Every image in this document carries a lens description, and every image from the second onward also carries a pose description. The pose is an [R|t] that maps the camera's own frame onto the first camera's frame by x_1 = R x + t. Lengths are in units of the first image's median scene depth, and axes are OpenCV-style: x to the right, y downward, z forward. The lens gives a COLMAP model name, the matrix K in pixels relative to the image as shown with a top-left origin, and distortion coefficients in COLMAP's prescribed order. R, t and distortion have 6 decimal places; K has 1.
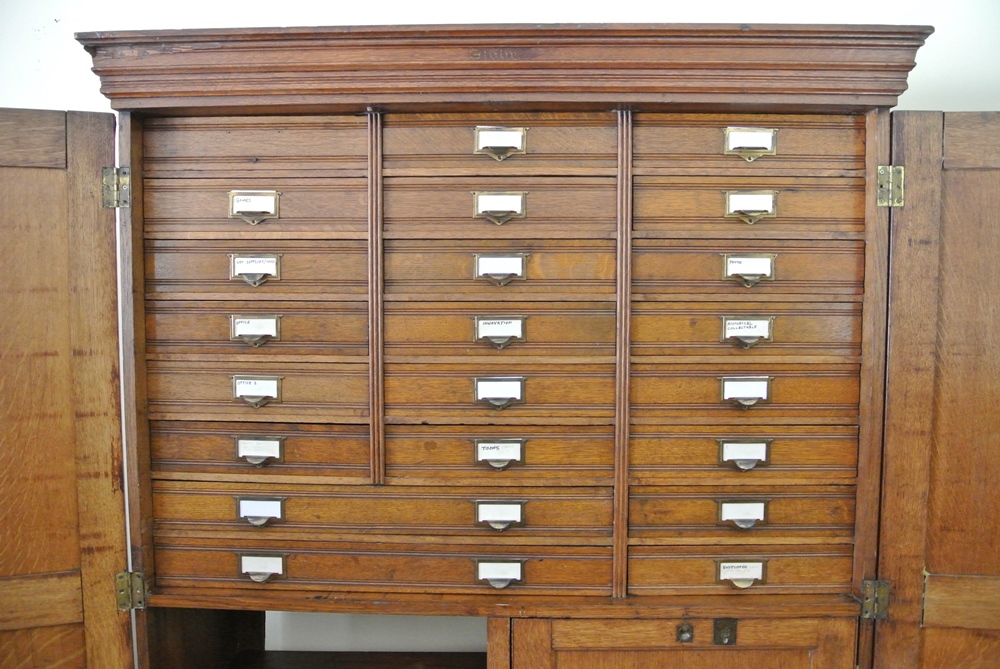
lens RADIAL K [[774.9, 0, 505.3], [0, 774.9, 342.6], [0, 0, 1]] dist [-0.087095, 0.033056]
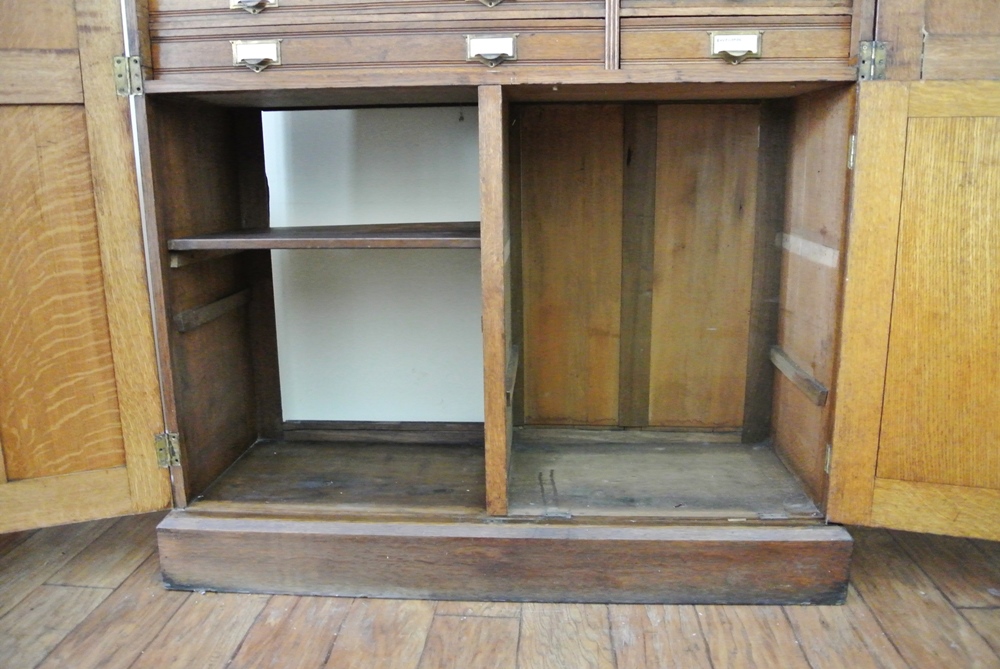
lens RADIAL K [[774.9, 0, 503.1], [0, 774.9, 330.6], [0, 0, 1]] dist [-0.087095, 0.033056]
pose [[0.999327, -0.004793, -0.036373, 0.043580], [0.010251, 0.988423, 0.151377, 0.526224], [0.035226, -0.151648, 0.987807, -0.038936]]
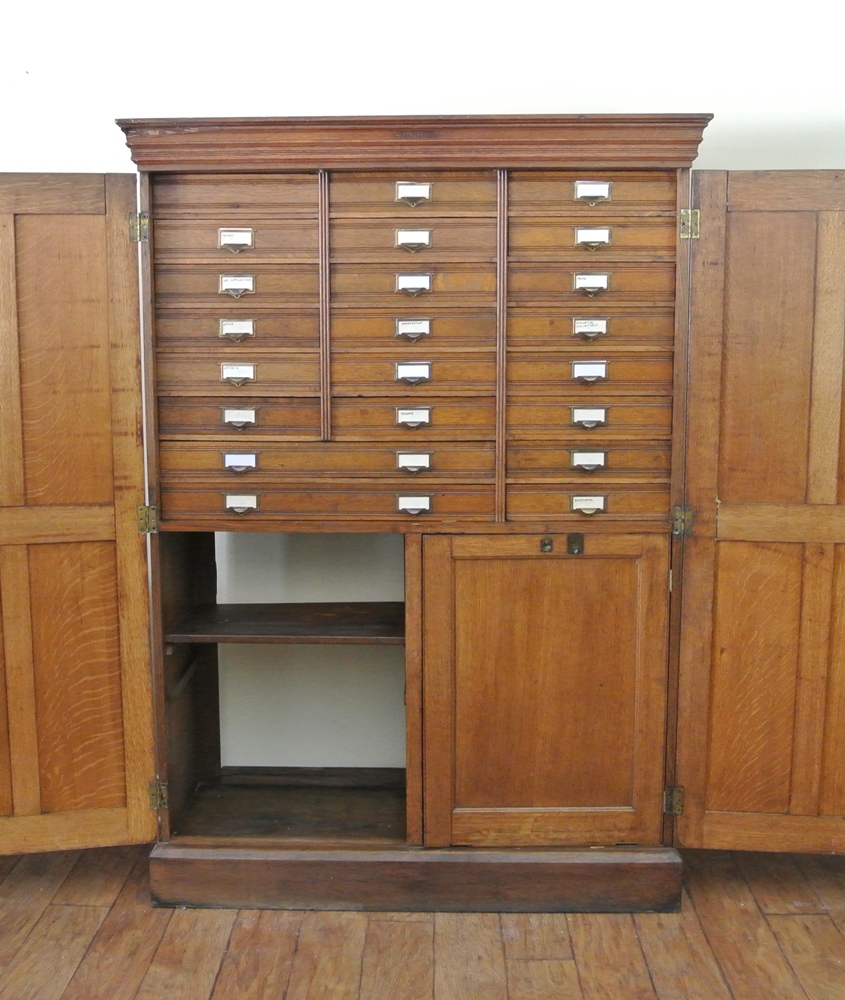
lens RADIAL K [[1207.4, 0, 391.7], [0, 1207.4, 489.2], [0, 0, 1]] dist [-0.080879, 0.000000]
pose [[0.999935, -0.004038, -0.010688, -0.024983], [0.004802, 0.997356, 0.072505, 0.116942], [0.010367, -0.072552, 0.997311, -1.210162]]
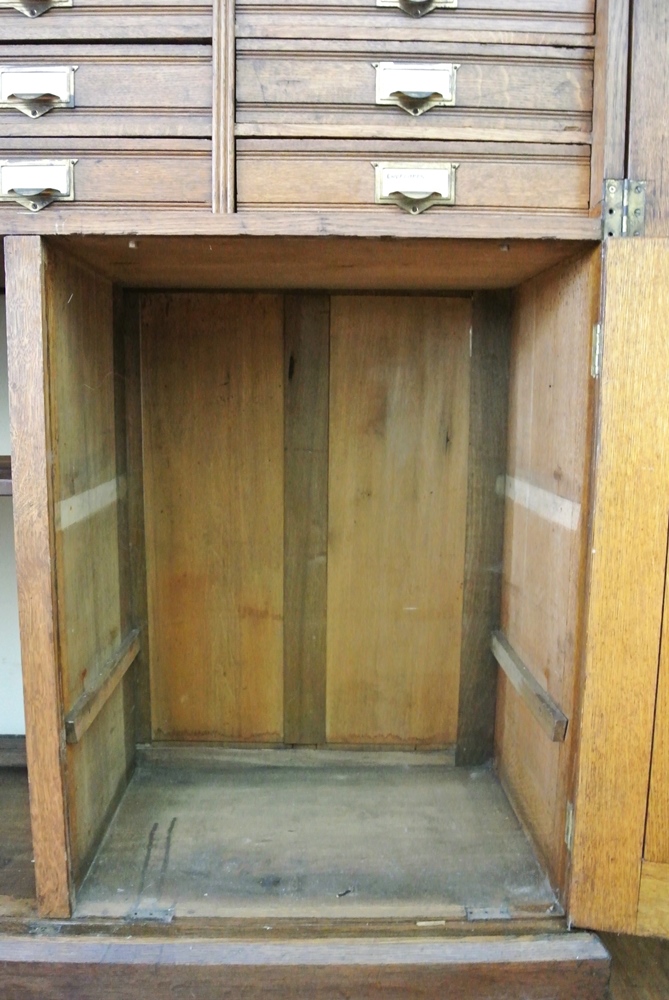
lens RADIAL K [[774.9, 0, 327.4], [0, 774.9, 500.9], [0, 0, 1]] dist [-0.087095, 0.033056]
pose [[0.998803, 0.002484, 0.048844, 0.210438], [-0.005650, 0.997883, 0.064796, 0.535139], [-0.048579, -0.064994, 0.996702, 0.362600]]
